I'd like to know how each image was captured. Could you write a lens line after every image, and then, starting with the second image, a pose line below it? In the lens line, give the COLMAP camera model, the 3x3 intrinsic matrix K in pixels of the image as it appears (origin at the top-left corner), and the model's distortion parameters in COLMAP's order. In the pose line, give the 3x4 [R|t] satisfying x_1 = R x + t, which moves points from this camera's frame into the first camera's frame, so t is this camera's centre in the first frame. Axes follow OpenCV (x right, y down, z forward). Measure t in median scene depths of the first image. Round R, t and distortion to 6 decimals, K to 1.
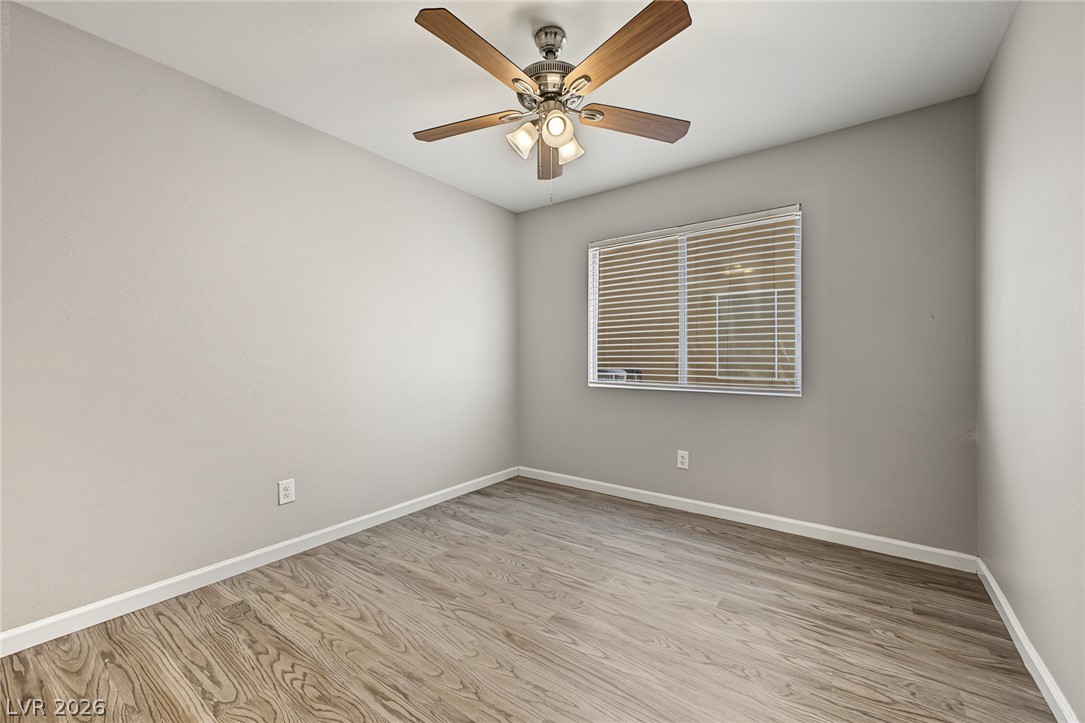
lens RADIAL K [[433.0, 0, 542.3], [0, 433.0, 359.5], [0, 0, 1]] dist [0.025585, -0.002243]
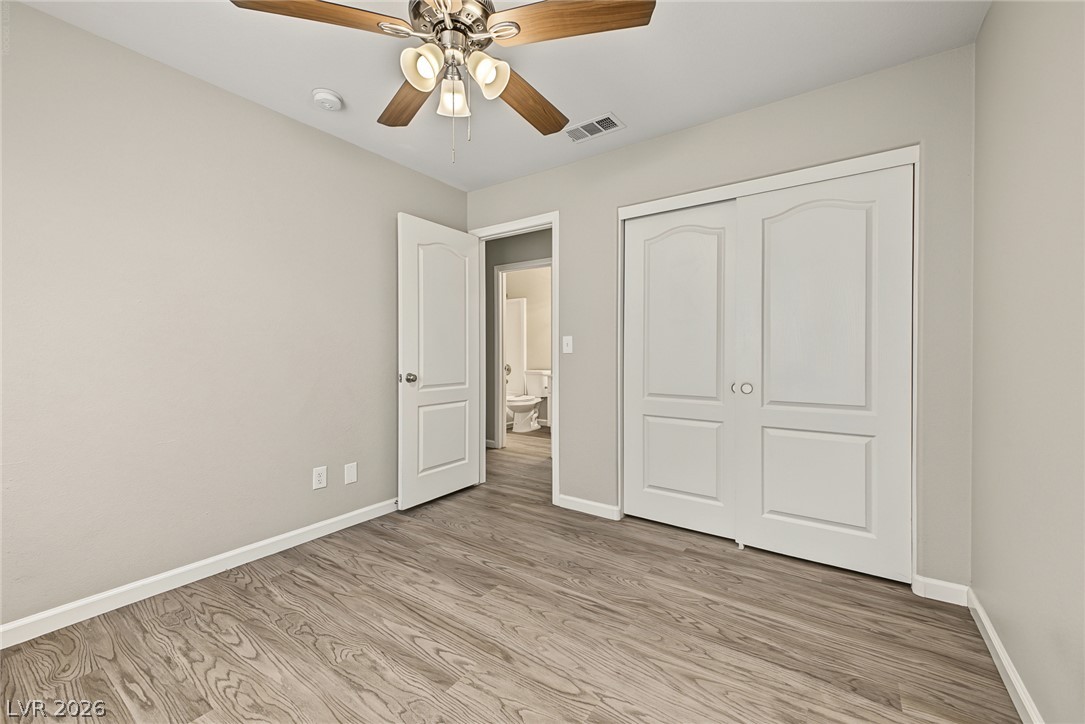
lens RADIAL K [[433.0, 0, 542.5], [0, 433.0, 360.6], [0, 0, 1]] dist [0.025585, -0.002243]
pose [[-0.999633, 0.003695, -0.026837, -0.131381], [0.003155, 0.999792, 0.020144, -0.008865], [0.026906, 0.020052, -0.999437, 1.948155]]
